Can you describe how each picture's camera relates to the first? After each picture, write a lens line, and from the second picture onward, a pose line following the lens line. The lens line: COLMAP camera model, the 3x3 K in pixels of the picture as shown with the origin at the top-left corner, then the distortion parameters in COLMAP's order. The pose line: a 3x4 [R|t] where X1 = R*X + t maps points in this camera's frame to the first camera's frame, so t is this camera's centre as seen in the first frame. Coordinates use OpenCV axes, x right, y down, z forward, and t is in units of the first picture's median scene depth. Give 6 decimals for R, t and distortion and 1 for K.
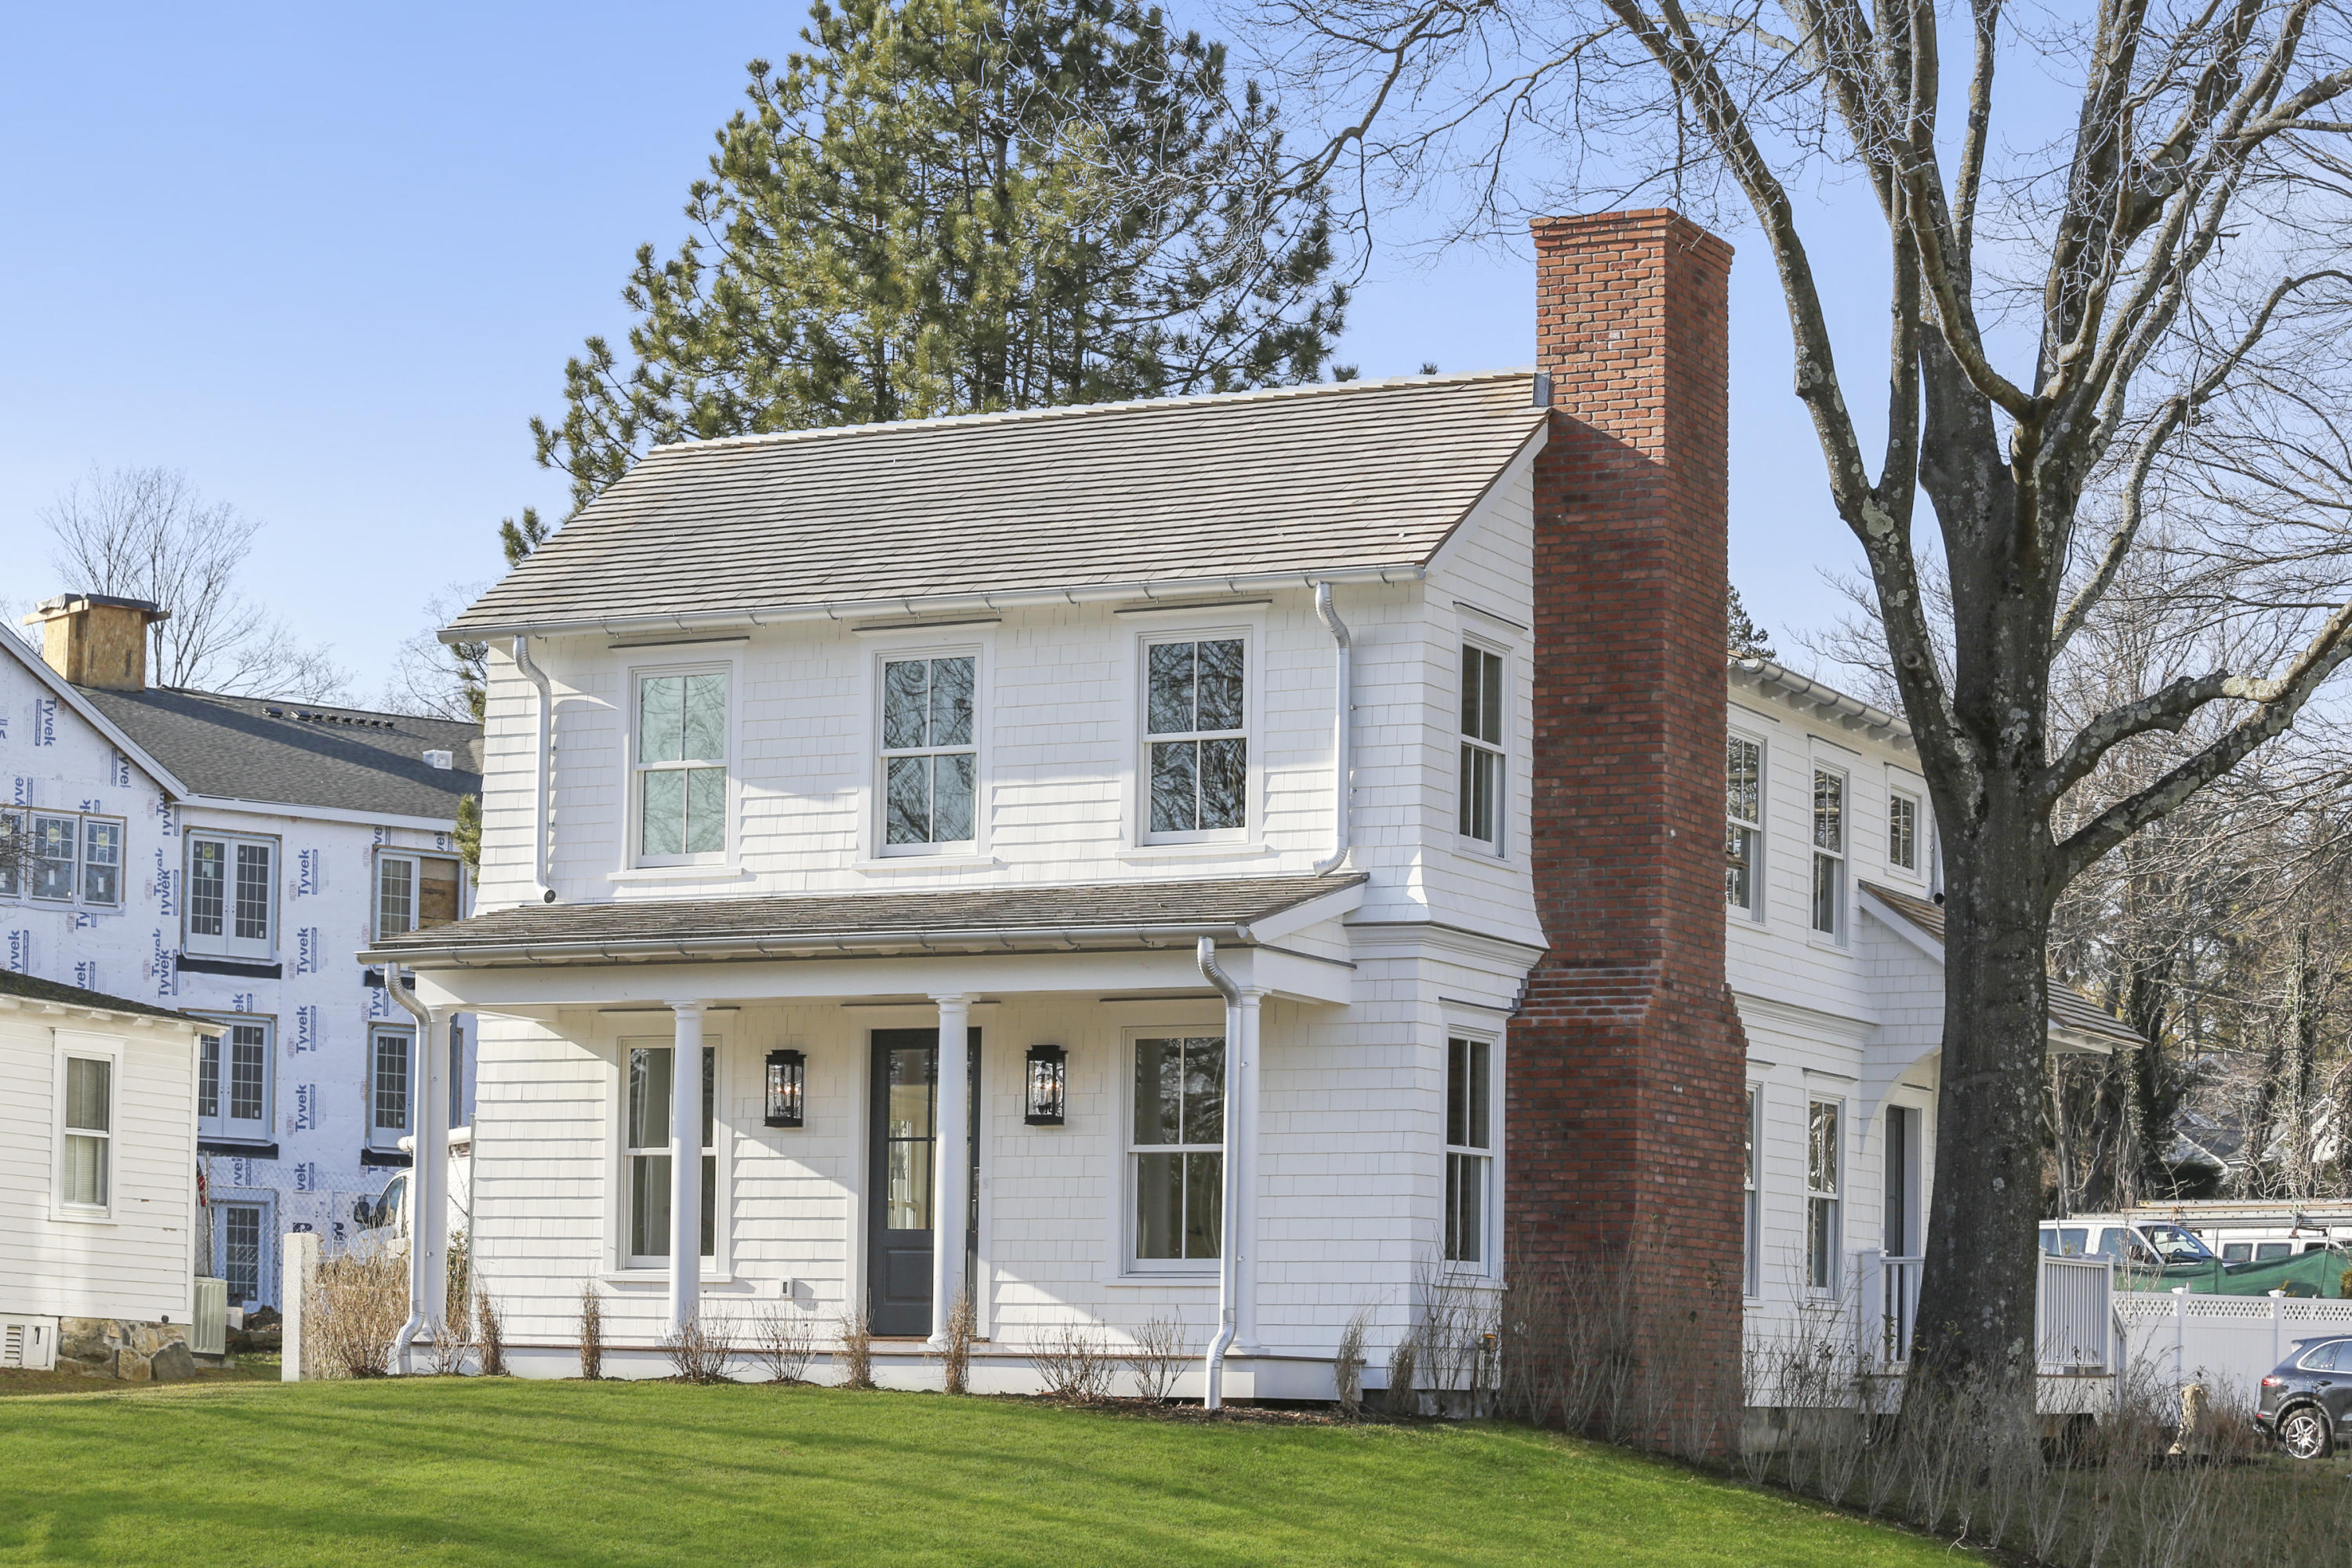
lens RADIAL K [[4730.6, 0, 1176.0], [0, 4730.6, 784.0], [0, 0, 1]] dist [-0.098134, -0.242607]
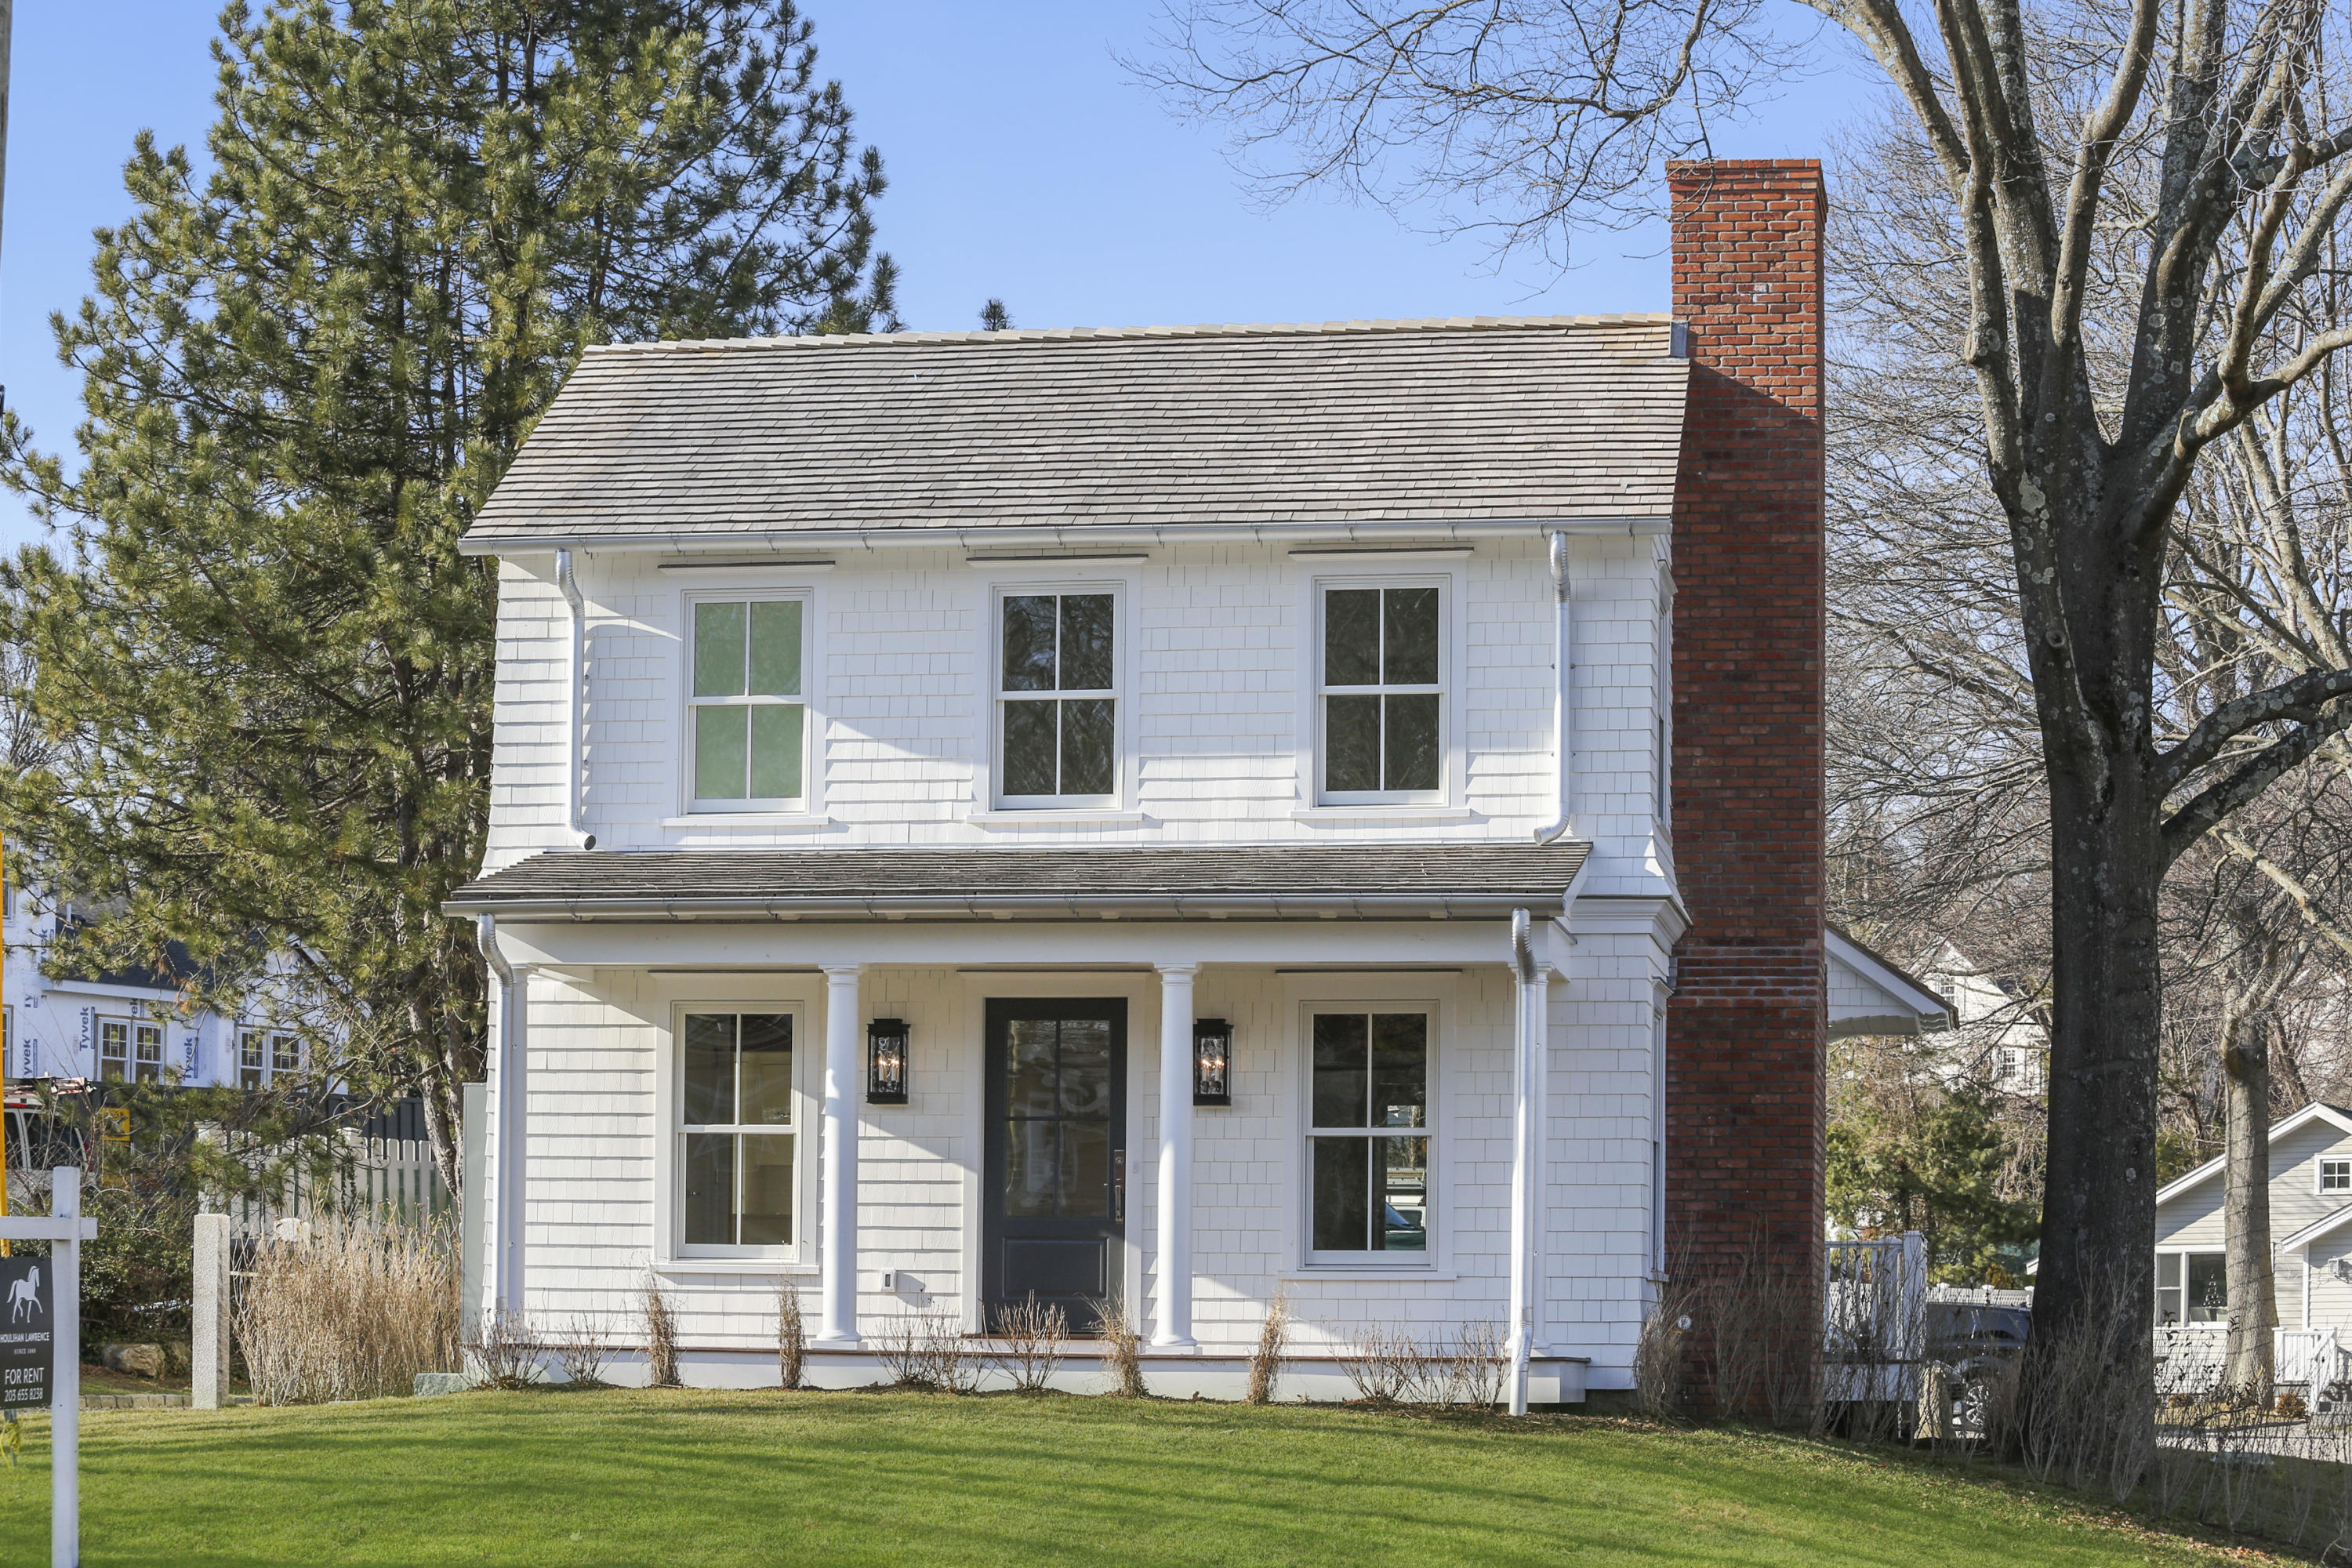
lens RADIAL K [[4612.9, 0, 1269.2], [0, 4612.9, 871.7], [0, 0, 1]] dist [-0.173566, -0.247375]
pose [[0.954353, 0.024182, 0.297699, -0.279358], [-0.032480, 0.999209, 0.022957, 0.005394], [-0.296908, -0.031578, 0.954384, 0.136404]]
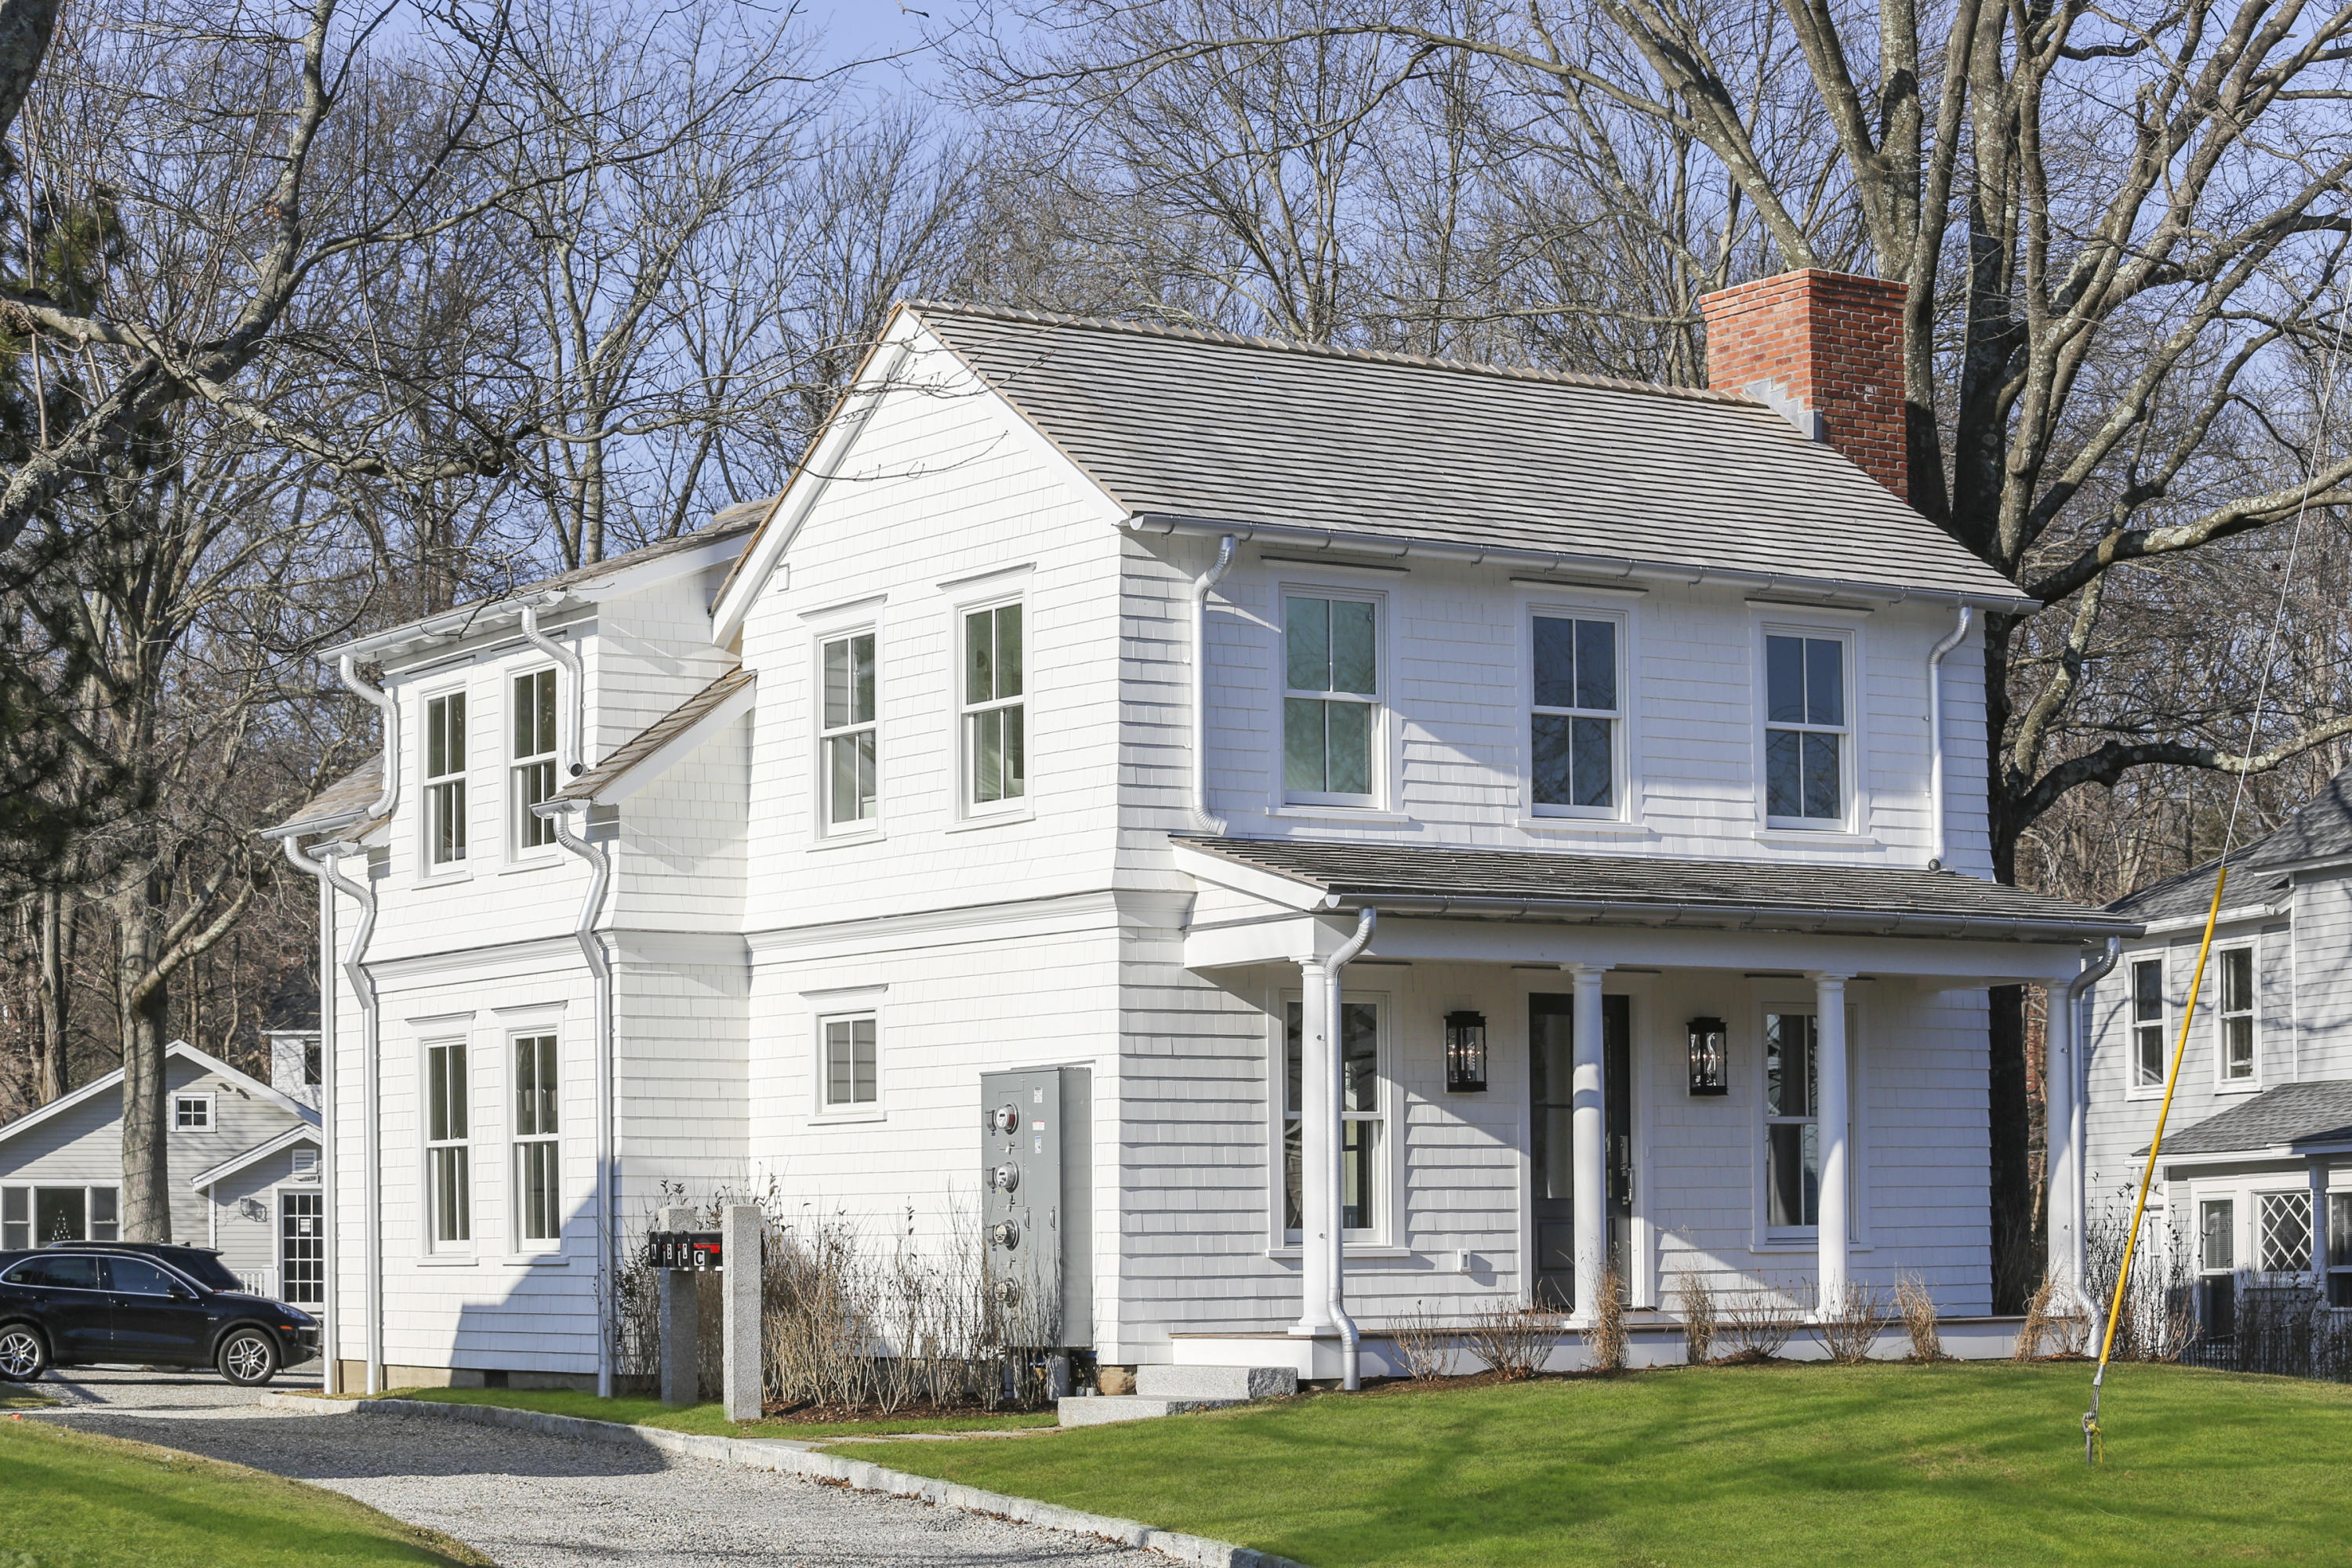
lens RADIAL K [[4730.6, 0, 1176.0], [0, 4730.6, 784.0], [0, 0, 1]] dist [-0.098134, -0.242607]
pose [[0.483522, 0.065082, 0.872910, -0.953922], [-0.091827, 0.995501, -0.023358, 0.038619], [-0.870503, -0.068863, 0.487323, 0.595417]]
